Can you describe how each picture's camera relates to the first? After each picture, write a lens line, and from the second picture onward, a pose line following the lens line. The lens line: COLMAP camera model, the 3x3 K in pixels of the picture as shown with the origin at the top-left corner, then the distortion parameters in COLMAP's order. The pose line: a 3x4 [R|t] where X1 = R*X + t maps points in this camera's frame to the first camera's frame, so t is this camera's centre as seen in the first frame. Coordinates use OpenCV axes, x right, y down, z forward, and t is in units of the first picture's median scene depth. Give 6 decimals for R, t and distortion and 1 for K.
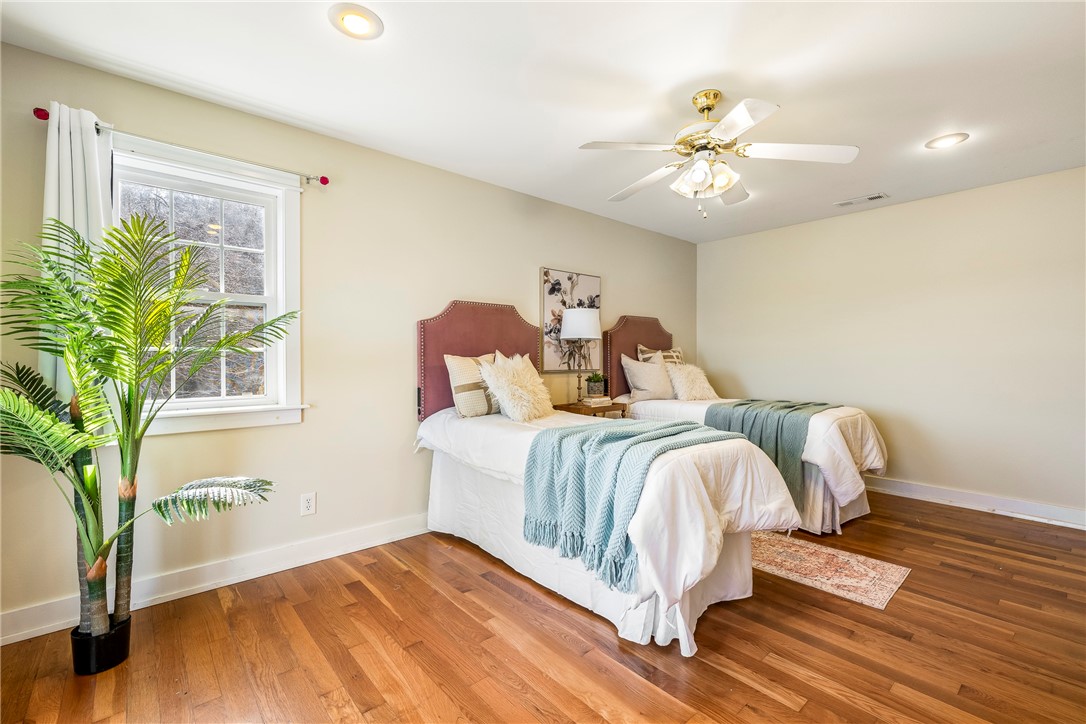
lens RADIAL K [[468.8, 0, 541.9], [0, 468.8, 358.3], [0, 0, 1]] dist [-0.004734, -0.000181]
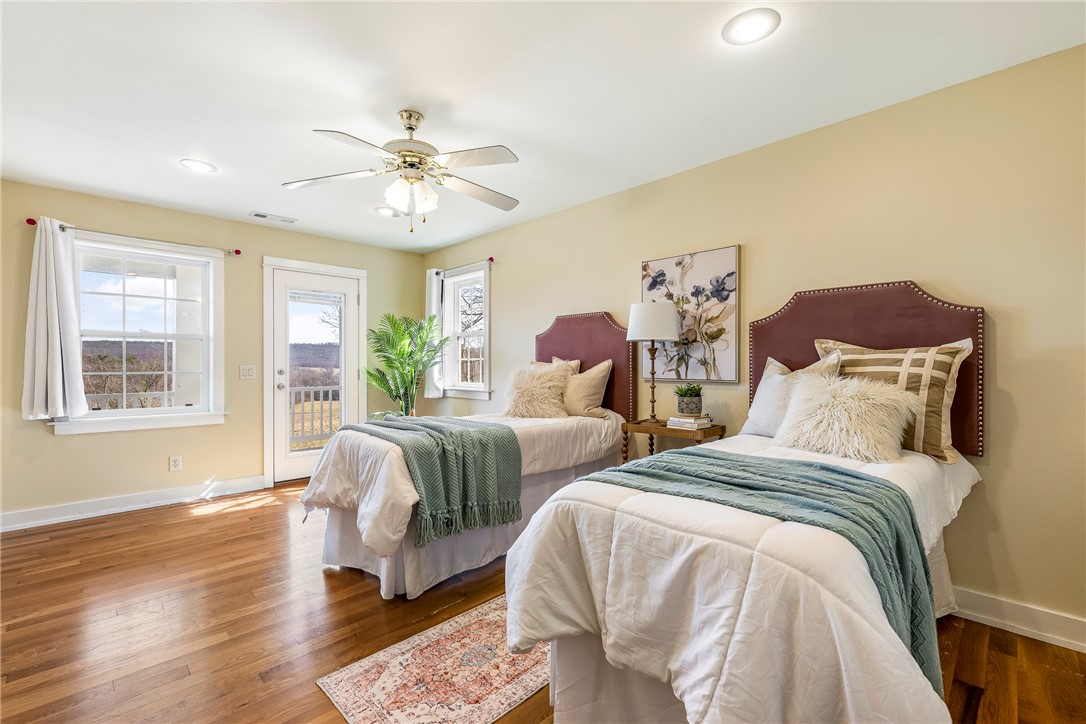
lens RADIAL K [[468.8, 0, 542.3], [0, 468.8, 365.2], [0, 0, 1]] dist [-0.004734, -0.000181]
pose [[0.064221, 0.005058, -0.997923, 0.849476], [-0.001527, 0.999986, 0.004971, -0.002515], [0.997935, 0.001205, 0.064228, 0.732414]]
